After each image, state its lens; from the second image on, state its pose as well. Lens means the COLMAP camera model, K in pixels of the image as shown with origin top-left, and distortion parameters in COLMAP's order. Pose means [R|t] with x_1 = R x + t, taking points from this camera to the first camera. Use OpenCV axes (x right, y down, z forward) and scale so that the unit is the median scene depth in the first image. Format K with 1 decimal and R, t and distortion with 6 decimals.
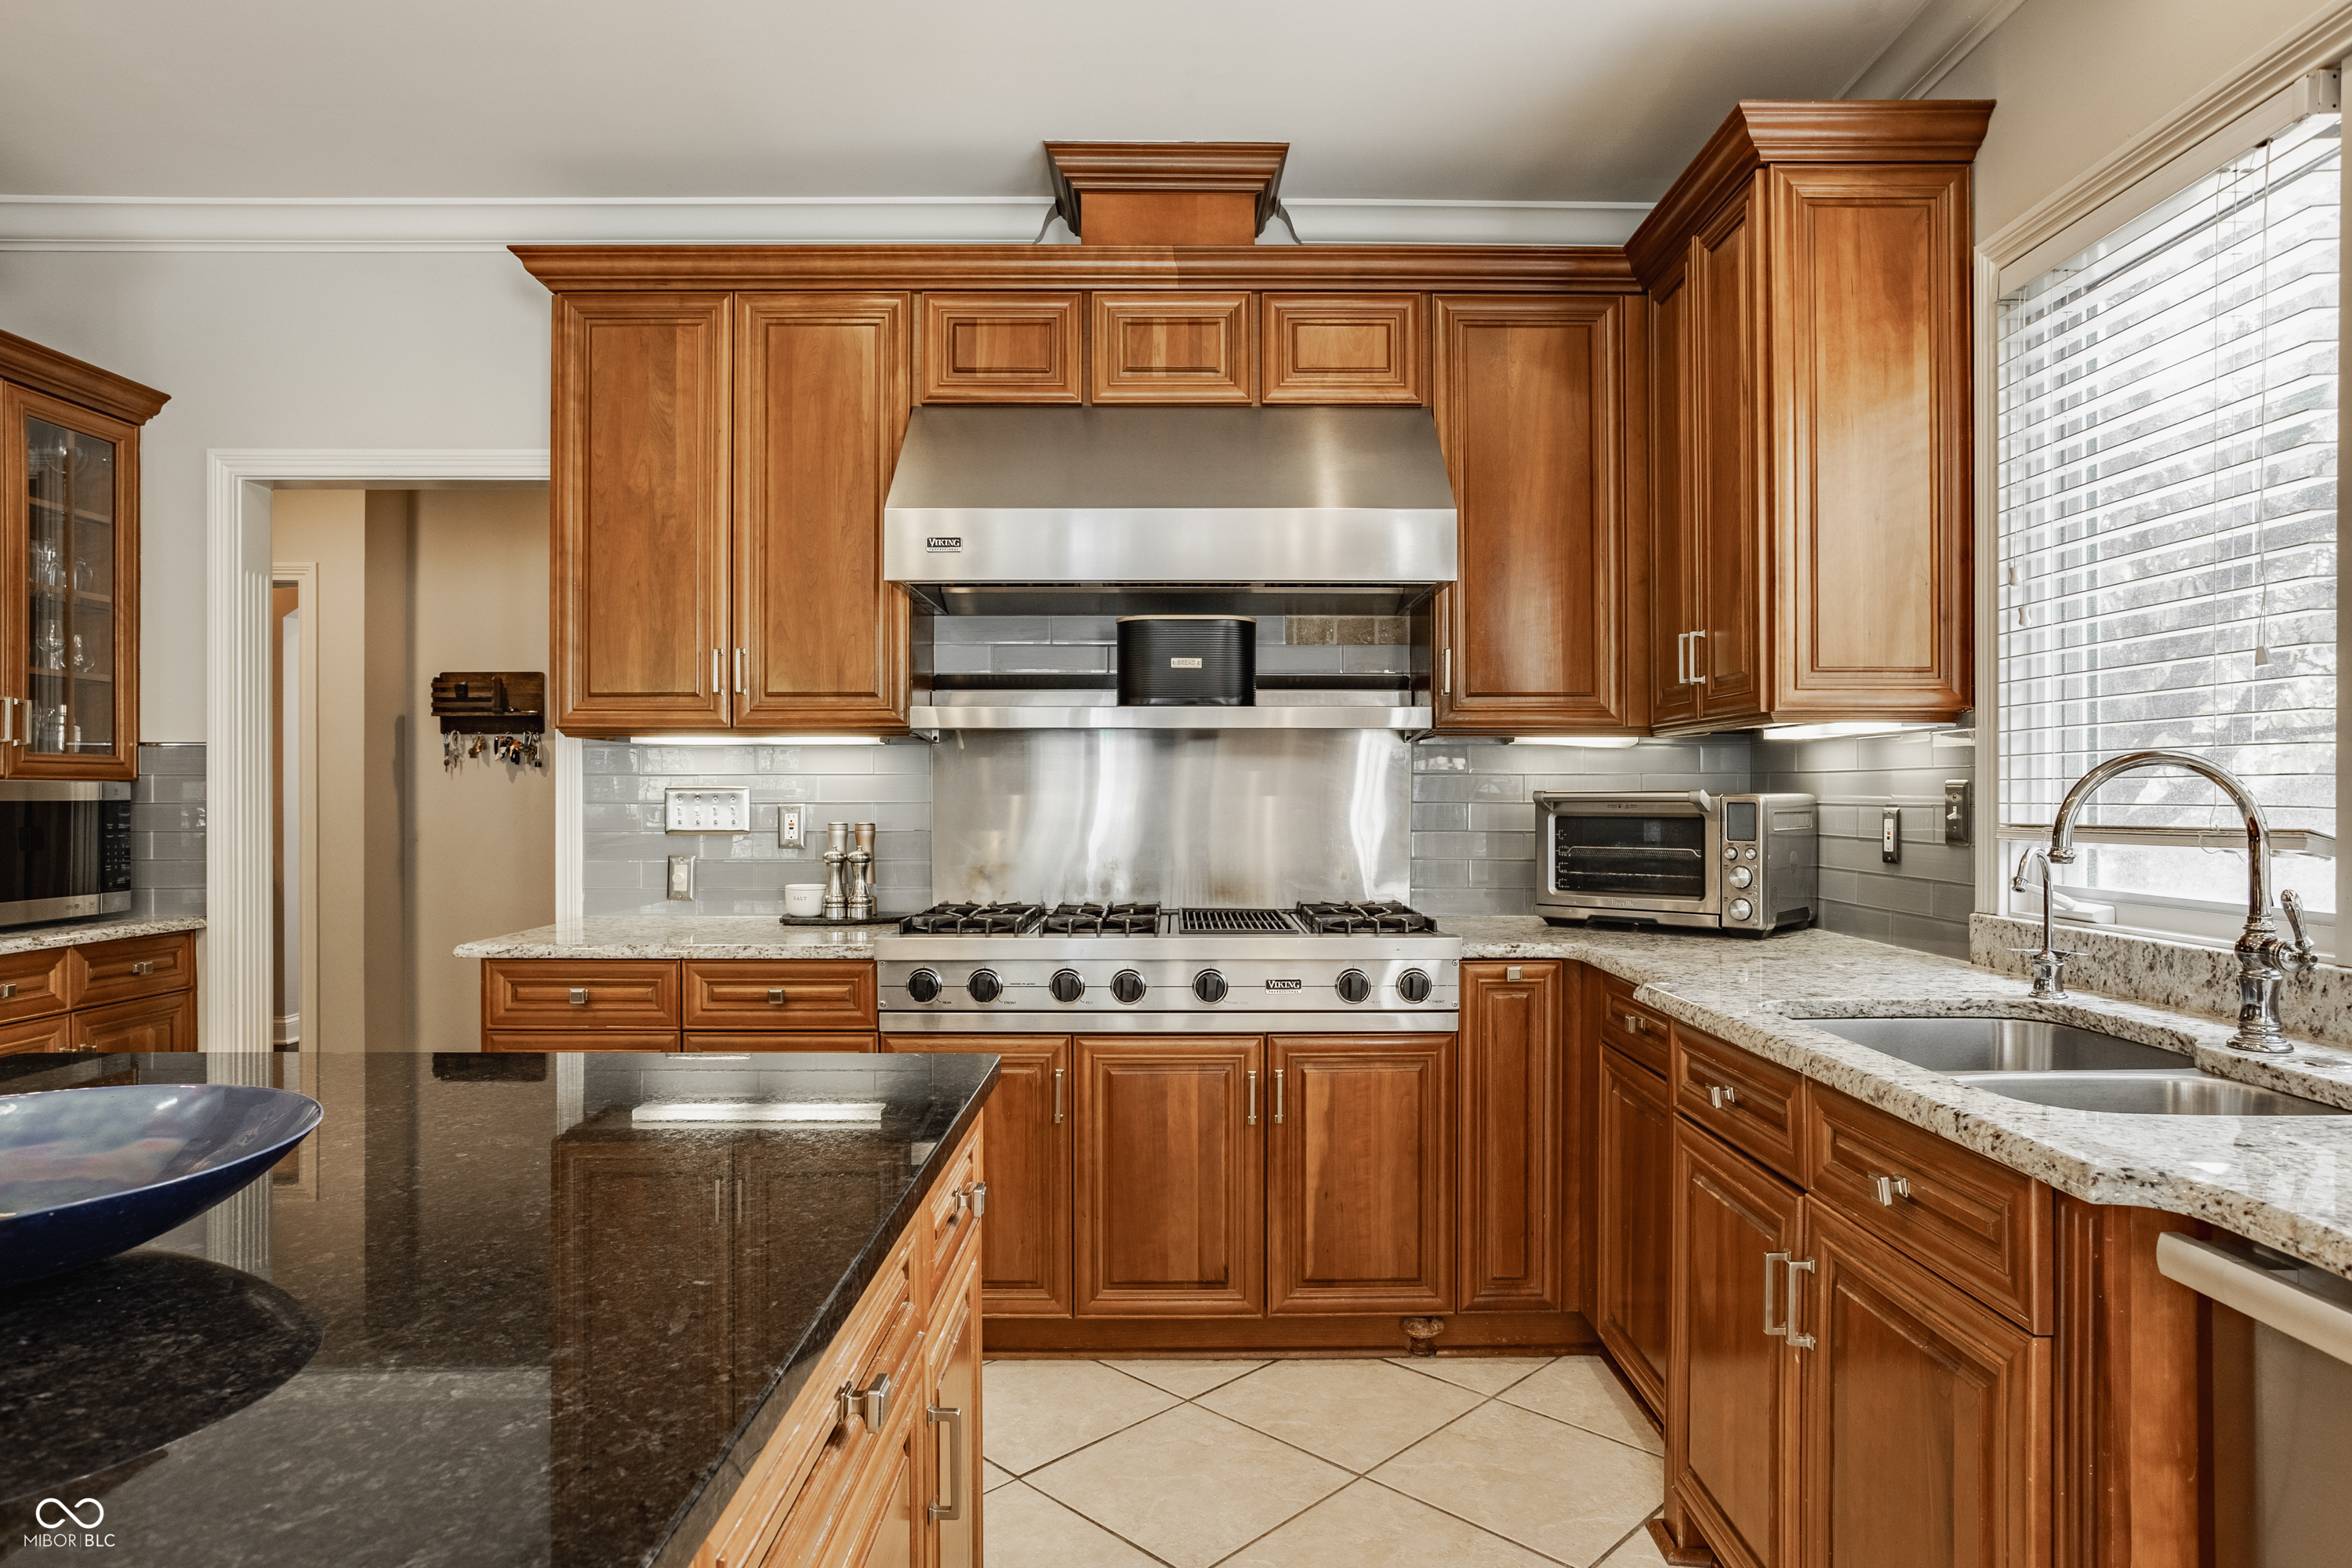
lens RADIAL K [[1345.8, 0, 1178.6], [0, 1345.8, 794.7], [0, 0, 1]] dist [-0.032639, 0.011170]
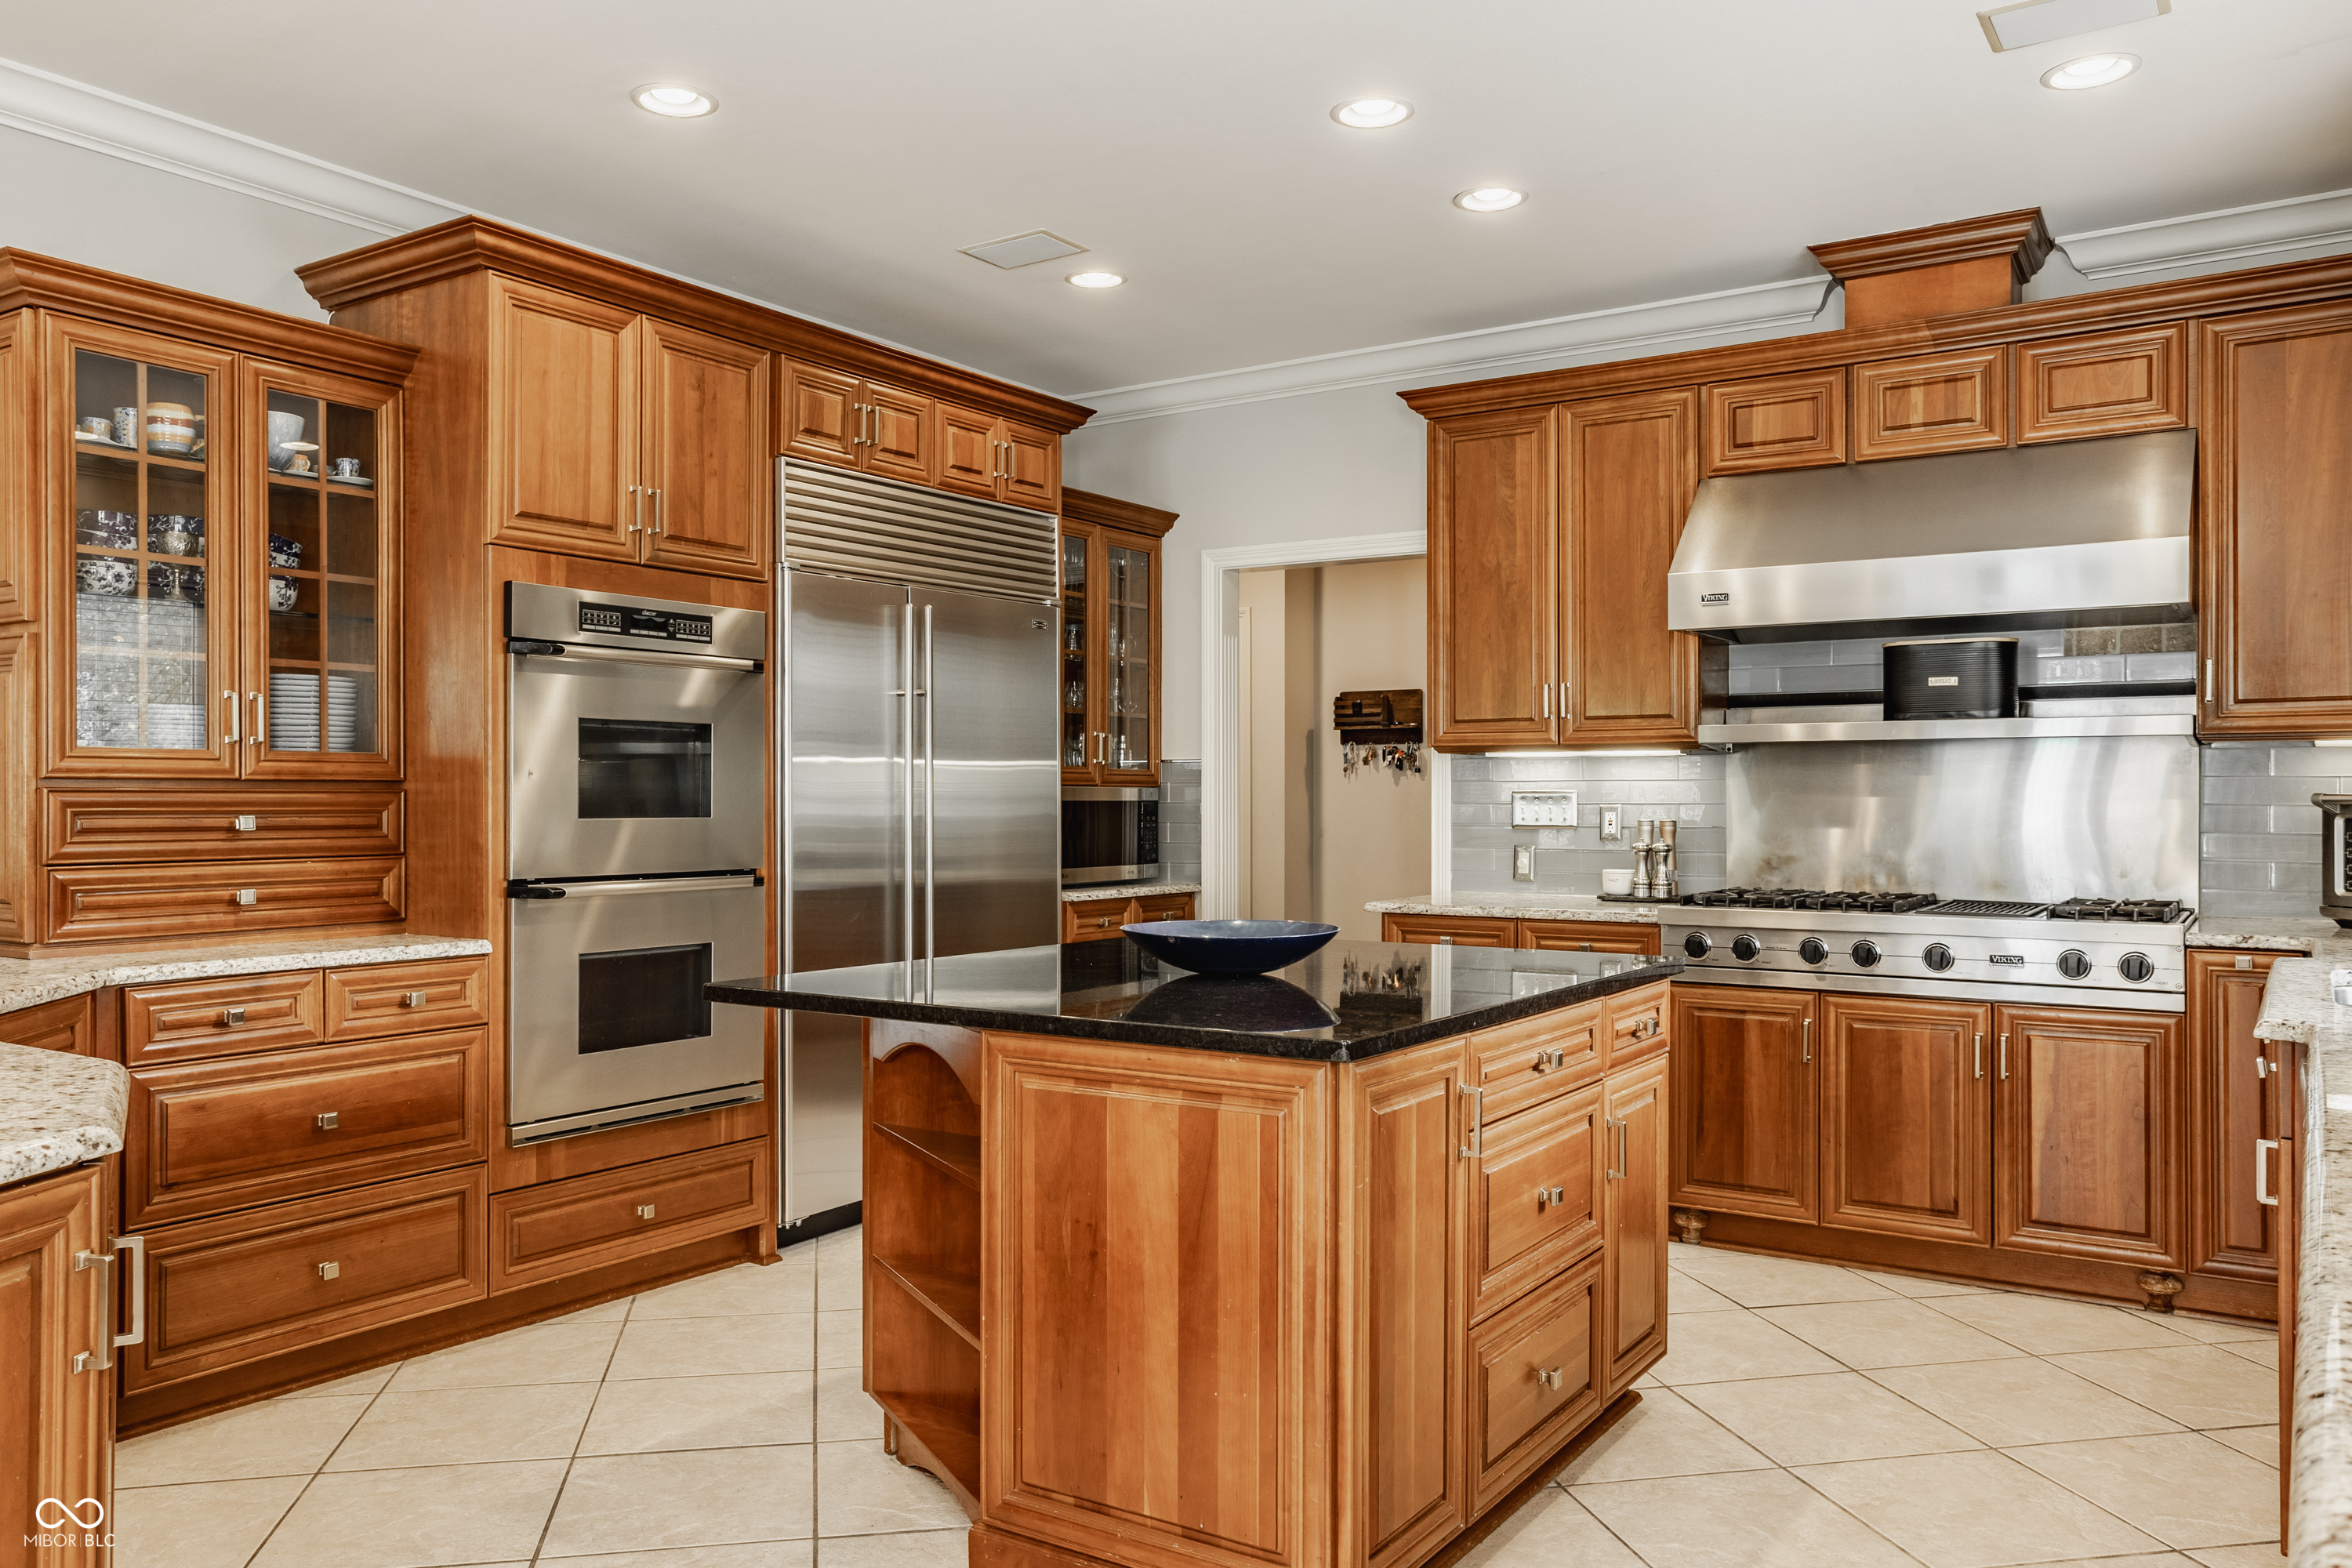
lens RADIAL K [[1743.5, 0, 1159.9], [0, 1743.5, 784.2], [0, 0, 1]] dist [-0.008823, 0.008642]
pose [[0.829855, -0.003089, -0.557970, 0.278369], [-0.001556, 0.999968, -0.007851, 0.001698], [0.557977, 0.007384, 0.829824, -0.591696]]
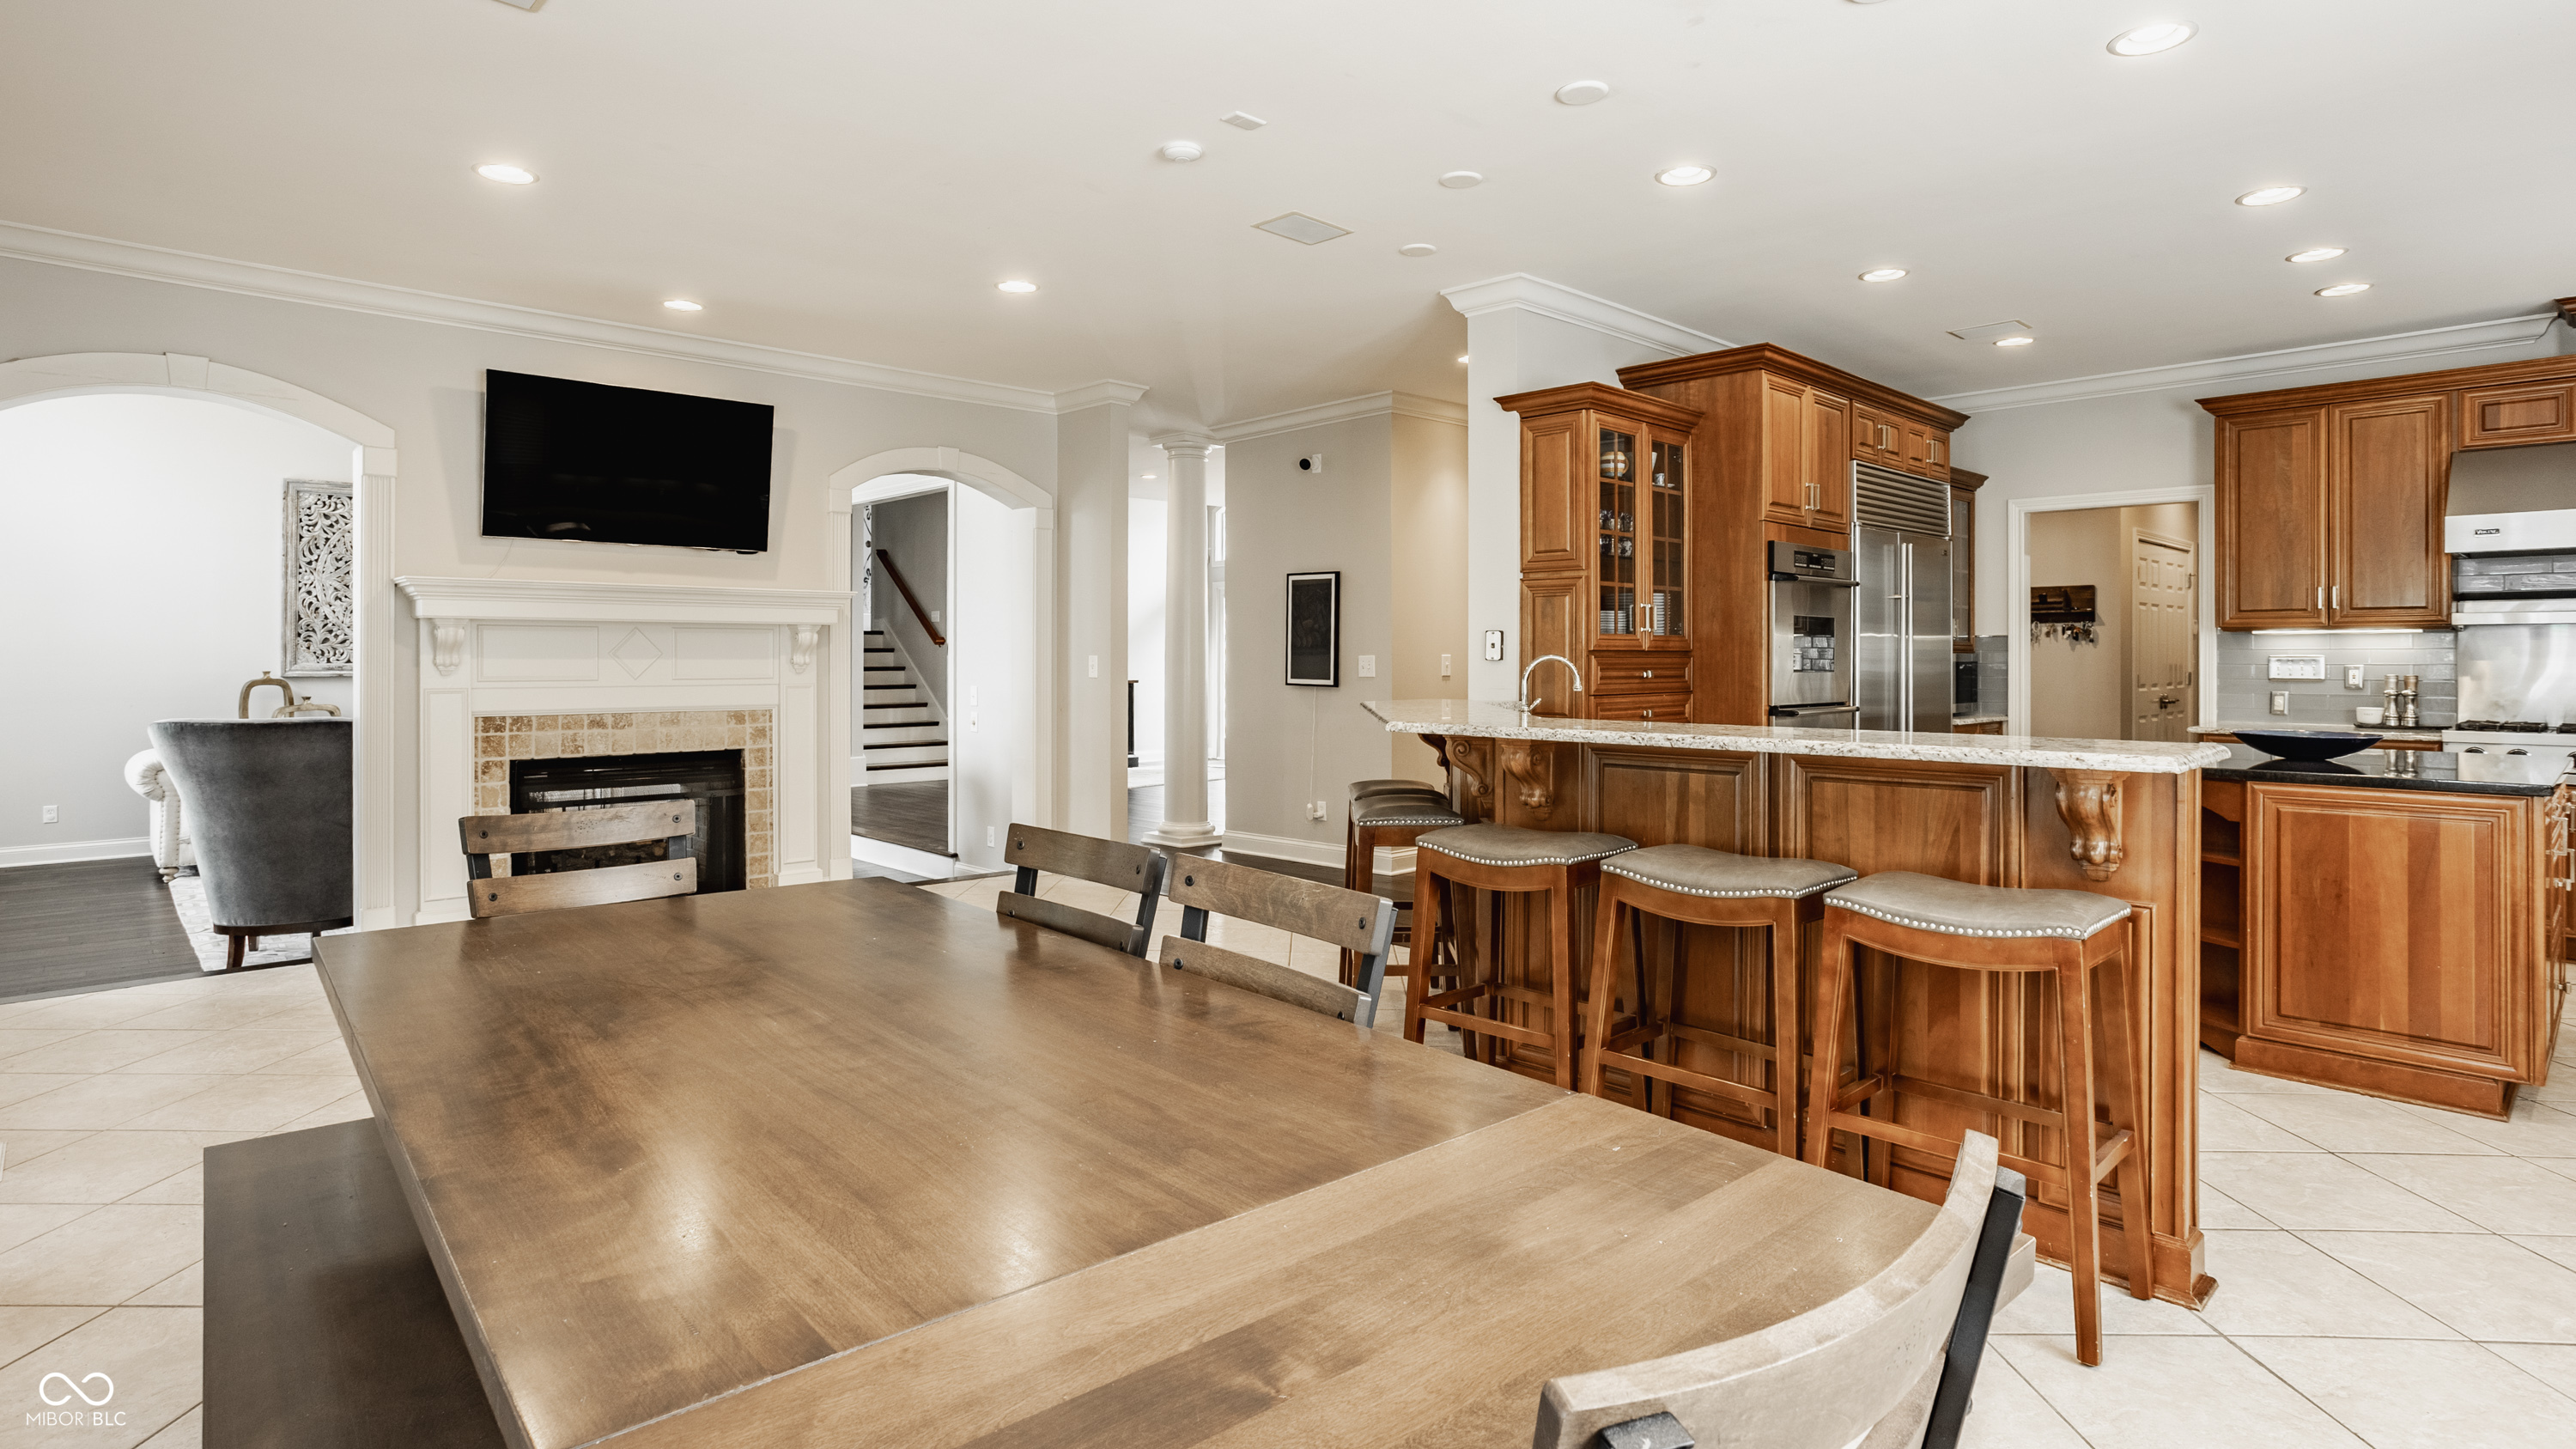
lens RADIAL K [[1329.4, 0, 1272.9], [0, 1329.4, 649.6], [0, 0, 1]] dist [0.005139, 0.003592]
pose [[0.699336, -0.000676, -0.714793, -0.014460], [-0.004081, 0.999979, -0.004938, 0.000826], [0.714781, 0.006371, 0.699319, -1.483114]]
